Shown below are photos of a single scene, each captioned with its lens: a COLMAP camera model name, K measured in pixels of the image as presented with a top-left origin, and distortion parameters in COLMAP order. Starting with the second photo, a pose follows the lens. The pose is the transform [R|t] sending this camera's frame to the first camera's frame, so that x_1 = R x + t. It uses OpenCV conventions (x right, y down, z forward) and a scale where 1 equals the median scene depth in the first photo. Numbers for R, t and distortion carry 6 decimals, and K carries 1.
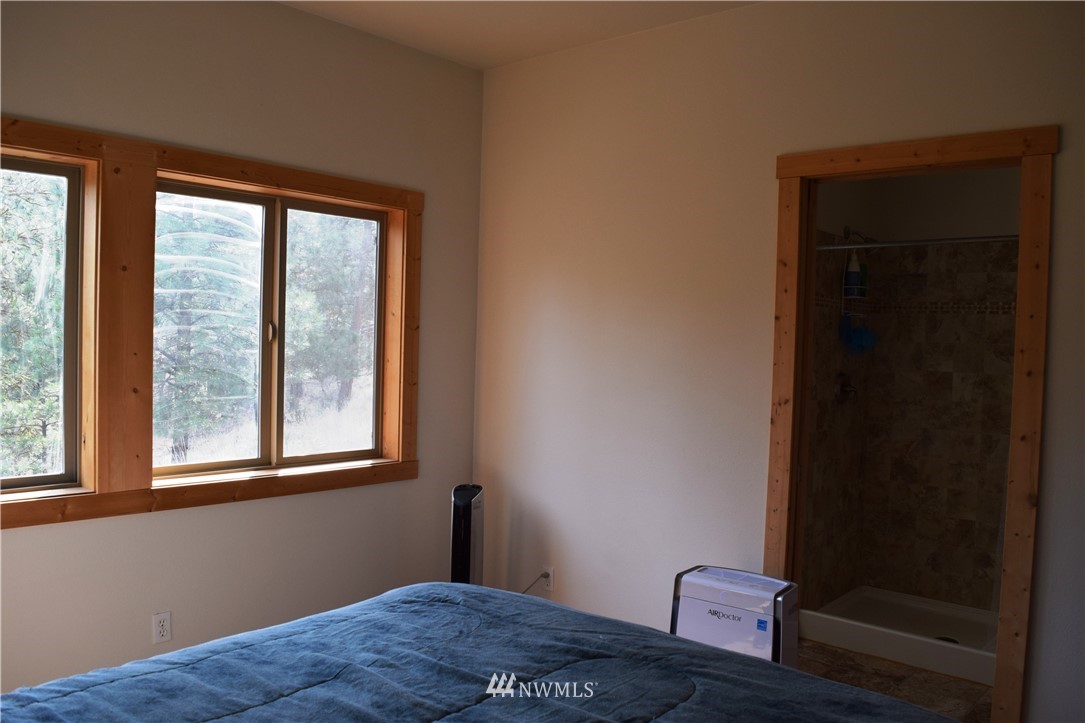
lens RADIAL K [[856.0, 0, 545.1], [0, 856.0, 363.5], [0, 0, 1]] dist [-0.094293, 0.019882]
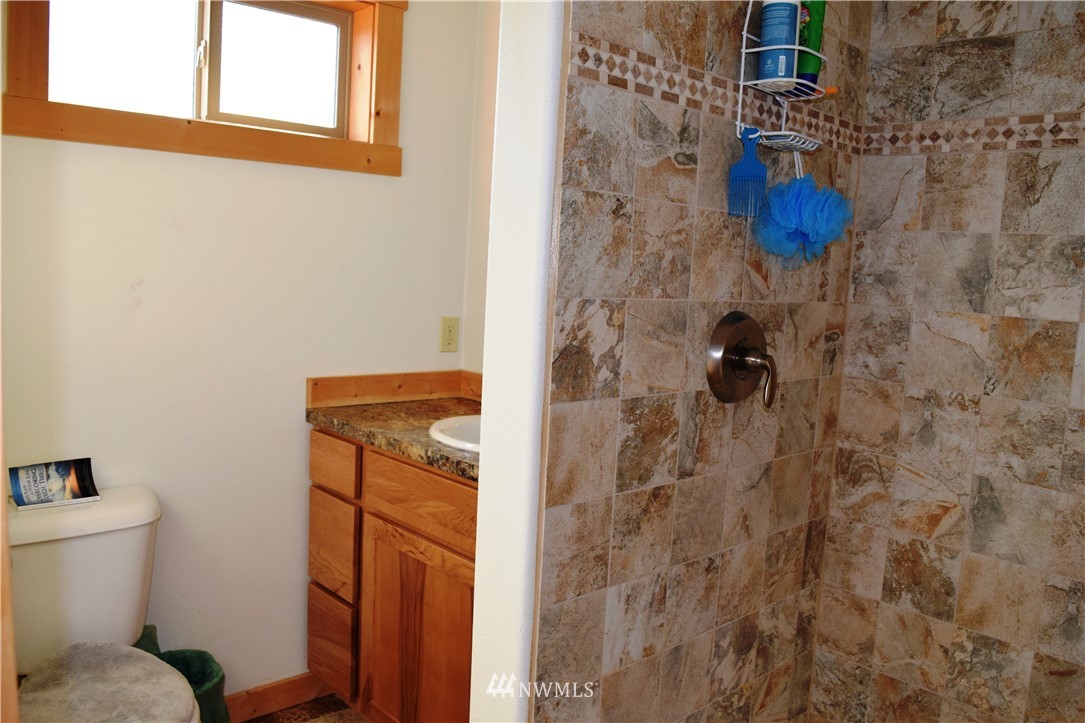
lens RADIAL K [[856.0, 0, 542.1], [0, 856.0, 364.9], [0, 0, 1]] dist [-0.094293, 0.019882]
pose [[0.994641, 0.033068, -0.097958, 0.296817], [-0.024661, 0.996006, 0.085818, 0.004335], [0.100405, -0.082942, 0.991483, 0.630329]]
